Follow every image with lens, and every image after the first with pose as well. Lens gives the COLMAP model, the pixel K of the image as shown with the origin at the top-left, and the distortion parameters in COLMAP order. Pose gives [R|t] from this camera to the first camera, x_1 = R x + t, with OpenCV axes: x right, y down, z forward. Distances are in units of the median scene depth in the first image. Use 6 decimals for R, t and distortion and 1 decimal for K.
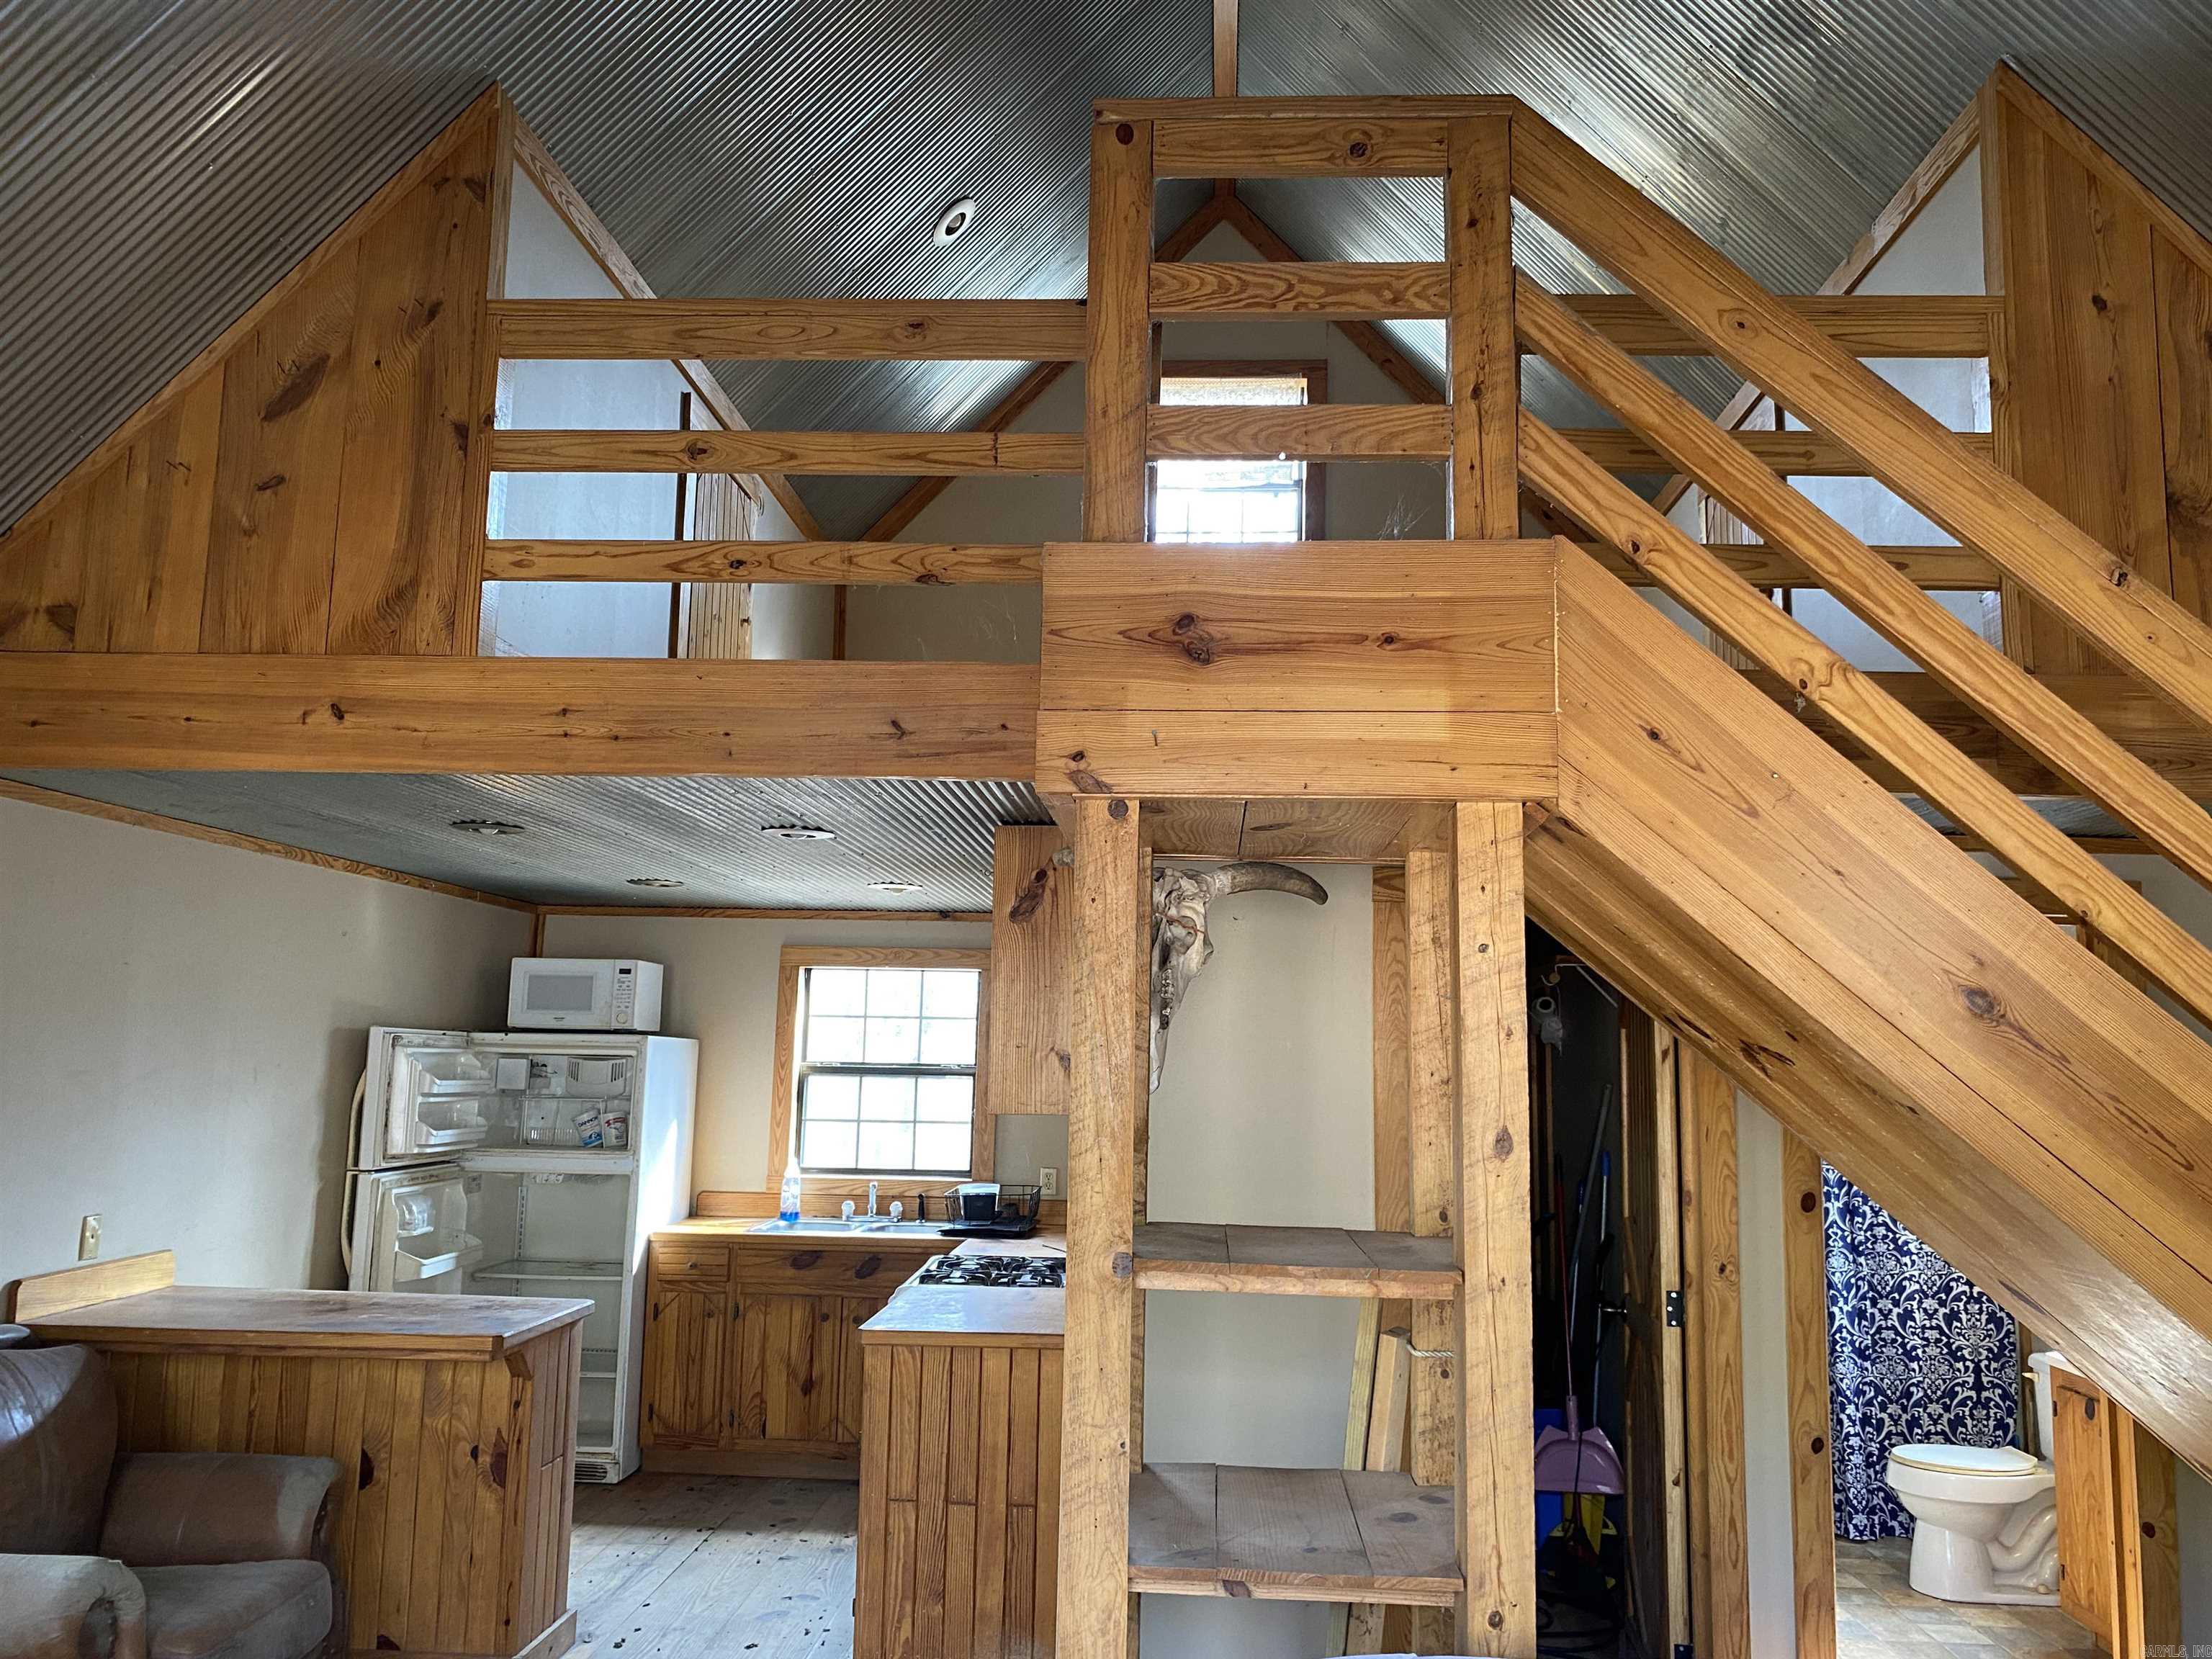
lens RADIAL K [[1654.0, 0, 1091.9], [0, 1654.0, 850.5], [0, 0, 1]] dist [0.028149, -0.029607]
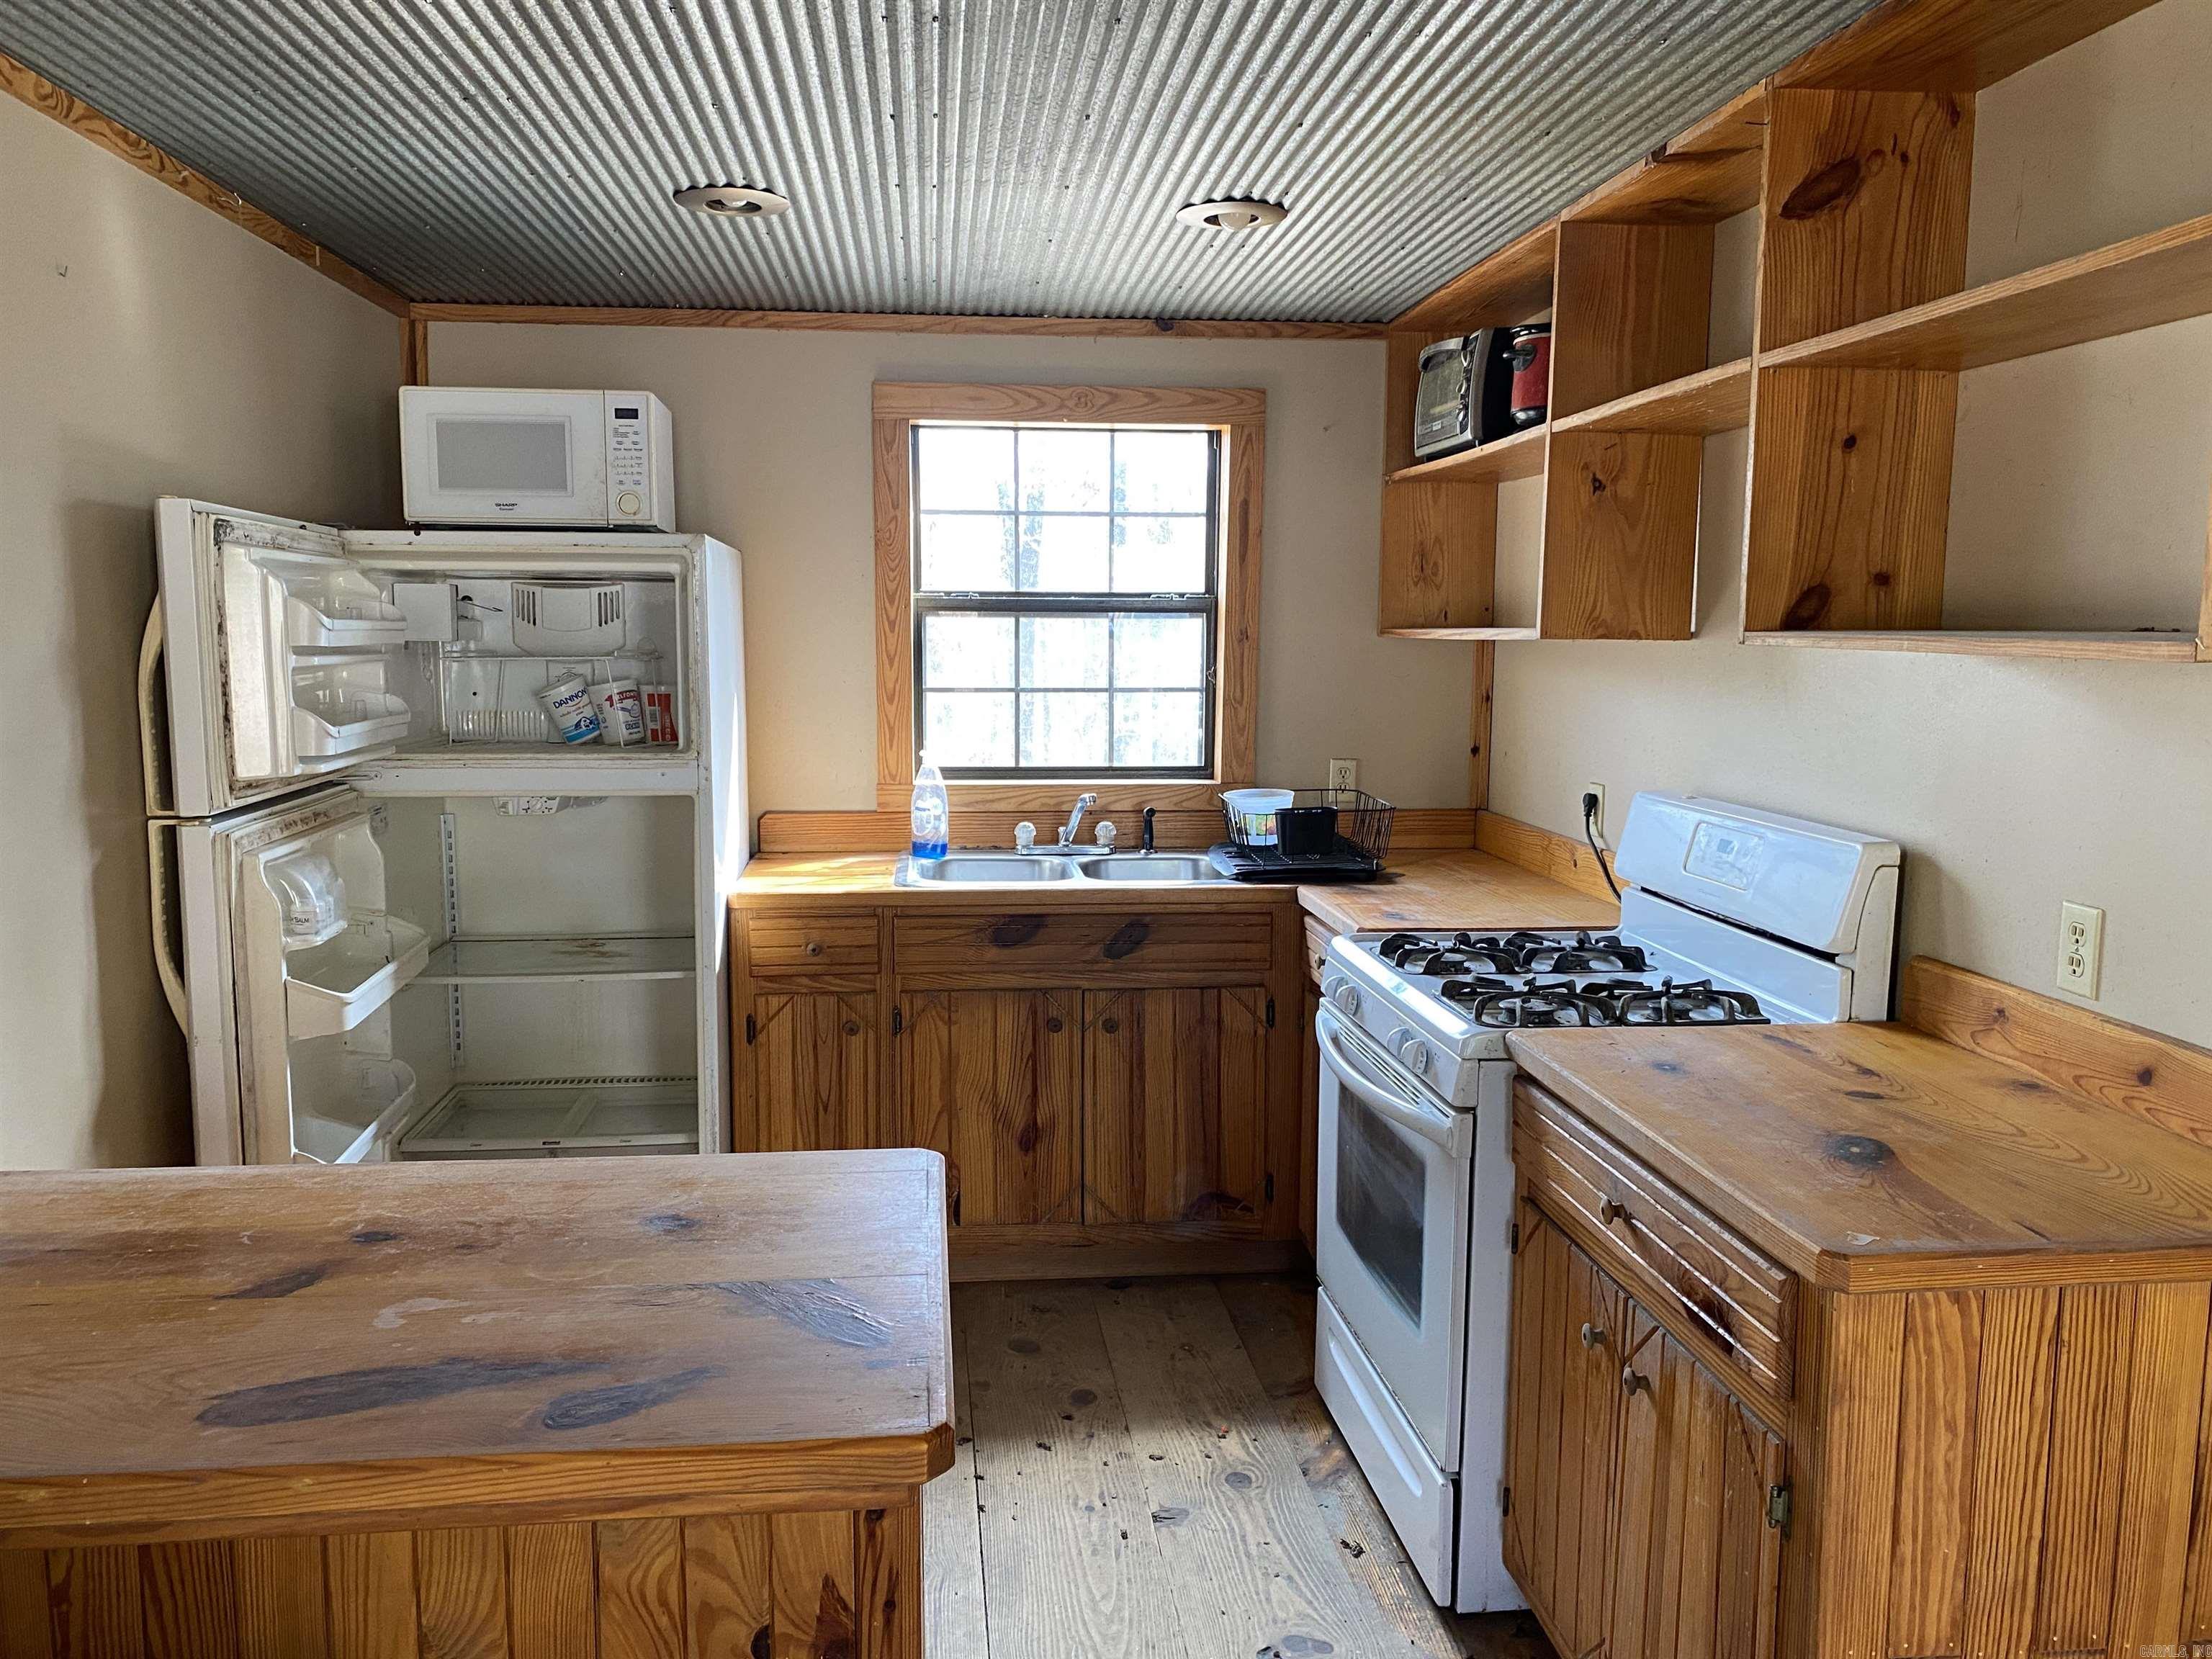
lens RADIAL K [[1654.0, 0, 1077.3], [0, 1654.0, 831.0], [0, 0, 1]] dist [0.028149, -0.029607]
pose [[0.988343, -0.037210, 0.147629, -0.356596], [-0.001117, 0.967873, 0.251436, 0.109176], [-0.152242, -0.248670, 0.956549, 0.707449]]
